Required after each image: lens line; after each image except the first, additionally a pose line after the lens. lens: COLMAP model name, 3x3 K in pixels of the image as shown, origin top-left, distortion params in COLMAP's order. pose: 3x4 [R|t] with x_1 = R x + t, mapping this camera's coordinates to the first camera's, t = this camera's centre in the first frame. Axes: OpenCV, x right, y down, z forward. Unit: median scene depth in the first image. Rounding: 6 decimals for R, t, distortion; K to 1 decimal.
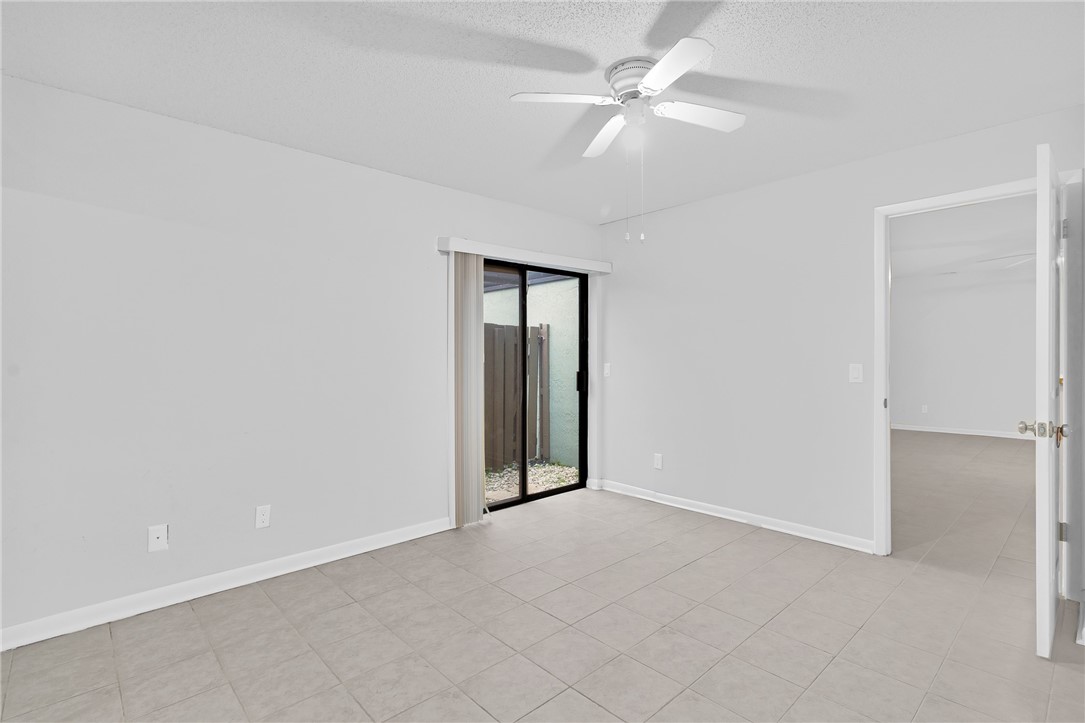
lens RADIAL K [[520.5, 0, 545.4], [0, 520.5, 355.0], [0, 0, 1]] dist [0.002177, 0.000163]
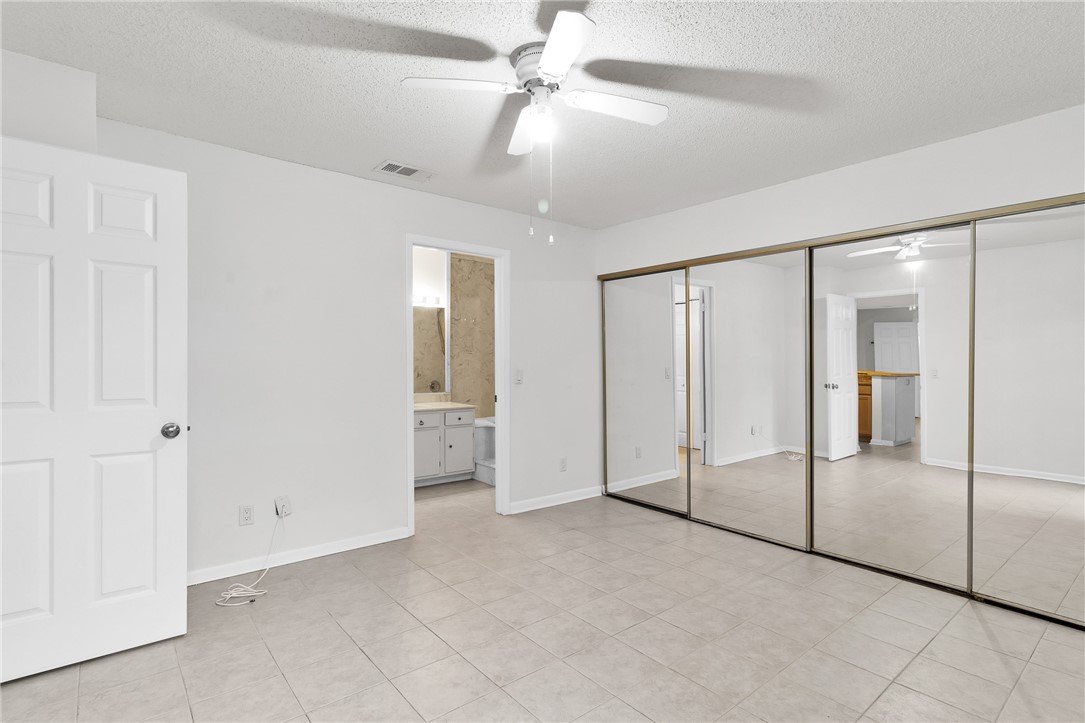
lens RADIAL K [[531.4, 0, 525.5], [0, 531.4, 359.3], [0, 0, 1]] dist [0.000131, -0.000232]
pose [[-0.997027, -0.000579, 0.077052, 0.090015], [-0.001234, 0.999963, -0.008457, 0.000801], [-0.077044, -0.008527, -0.996991, 1.335571]]
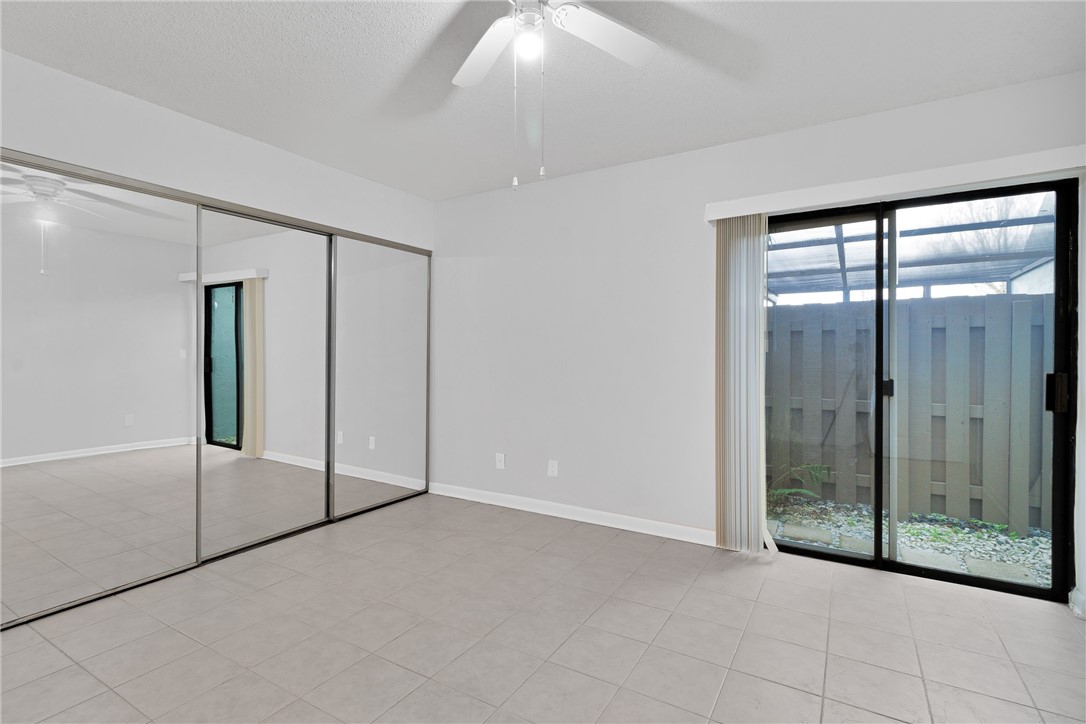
lens RADIAL K [[508.9, 0, 545.0], [0, 508.9, 354.4], [0, 0, 1]] dist [0.000410, -0.000575]
pose [[0.273297, 0.011614, -0.961860, 0.610735], [0.004900, 0.999897, 0.013465, 0.004774], [0.961917, -0.008394, 0.273212, 0.562861]]
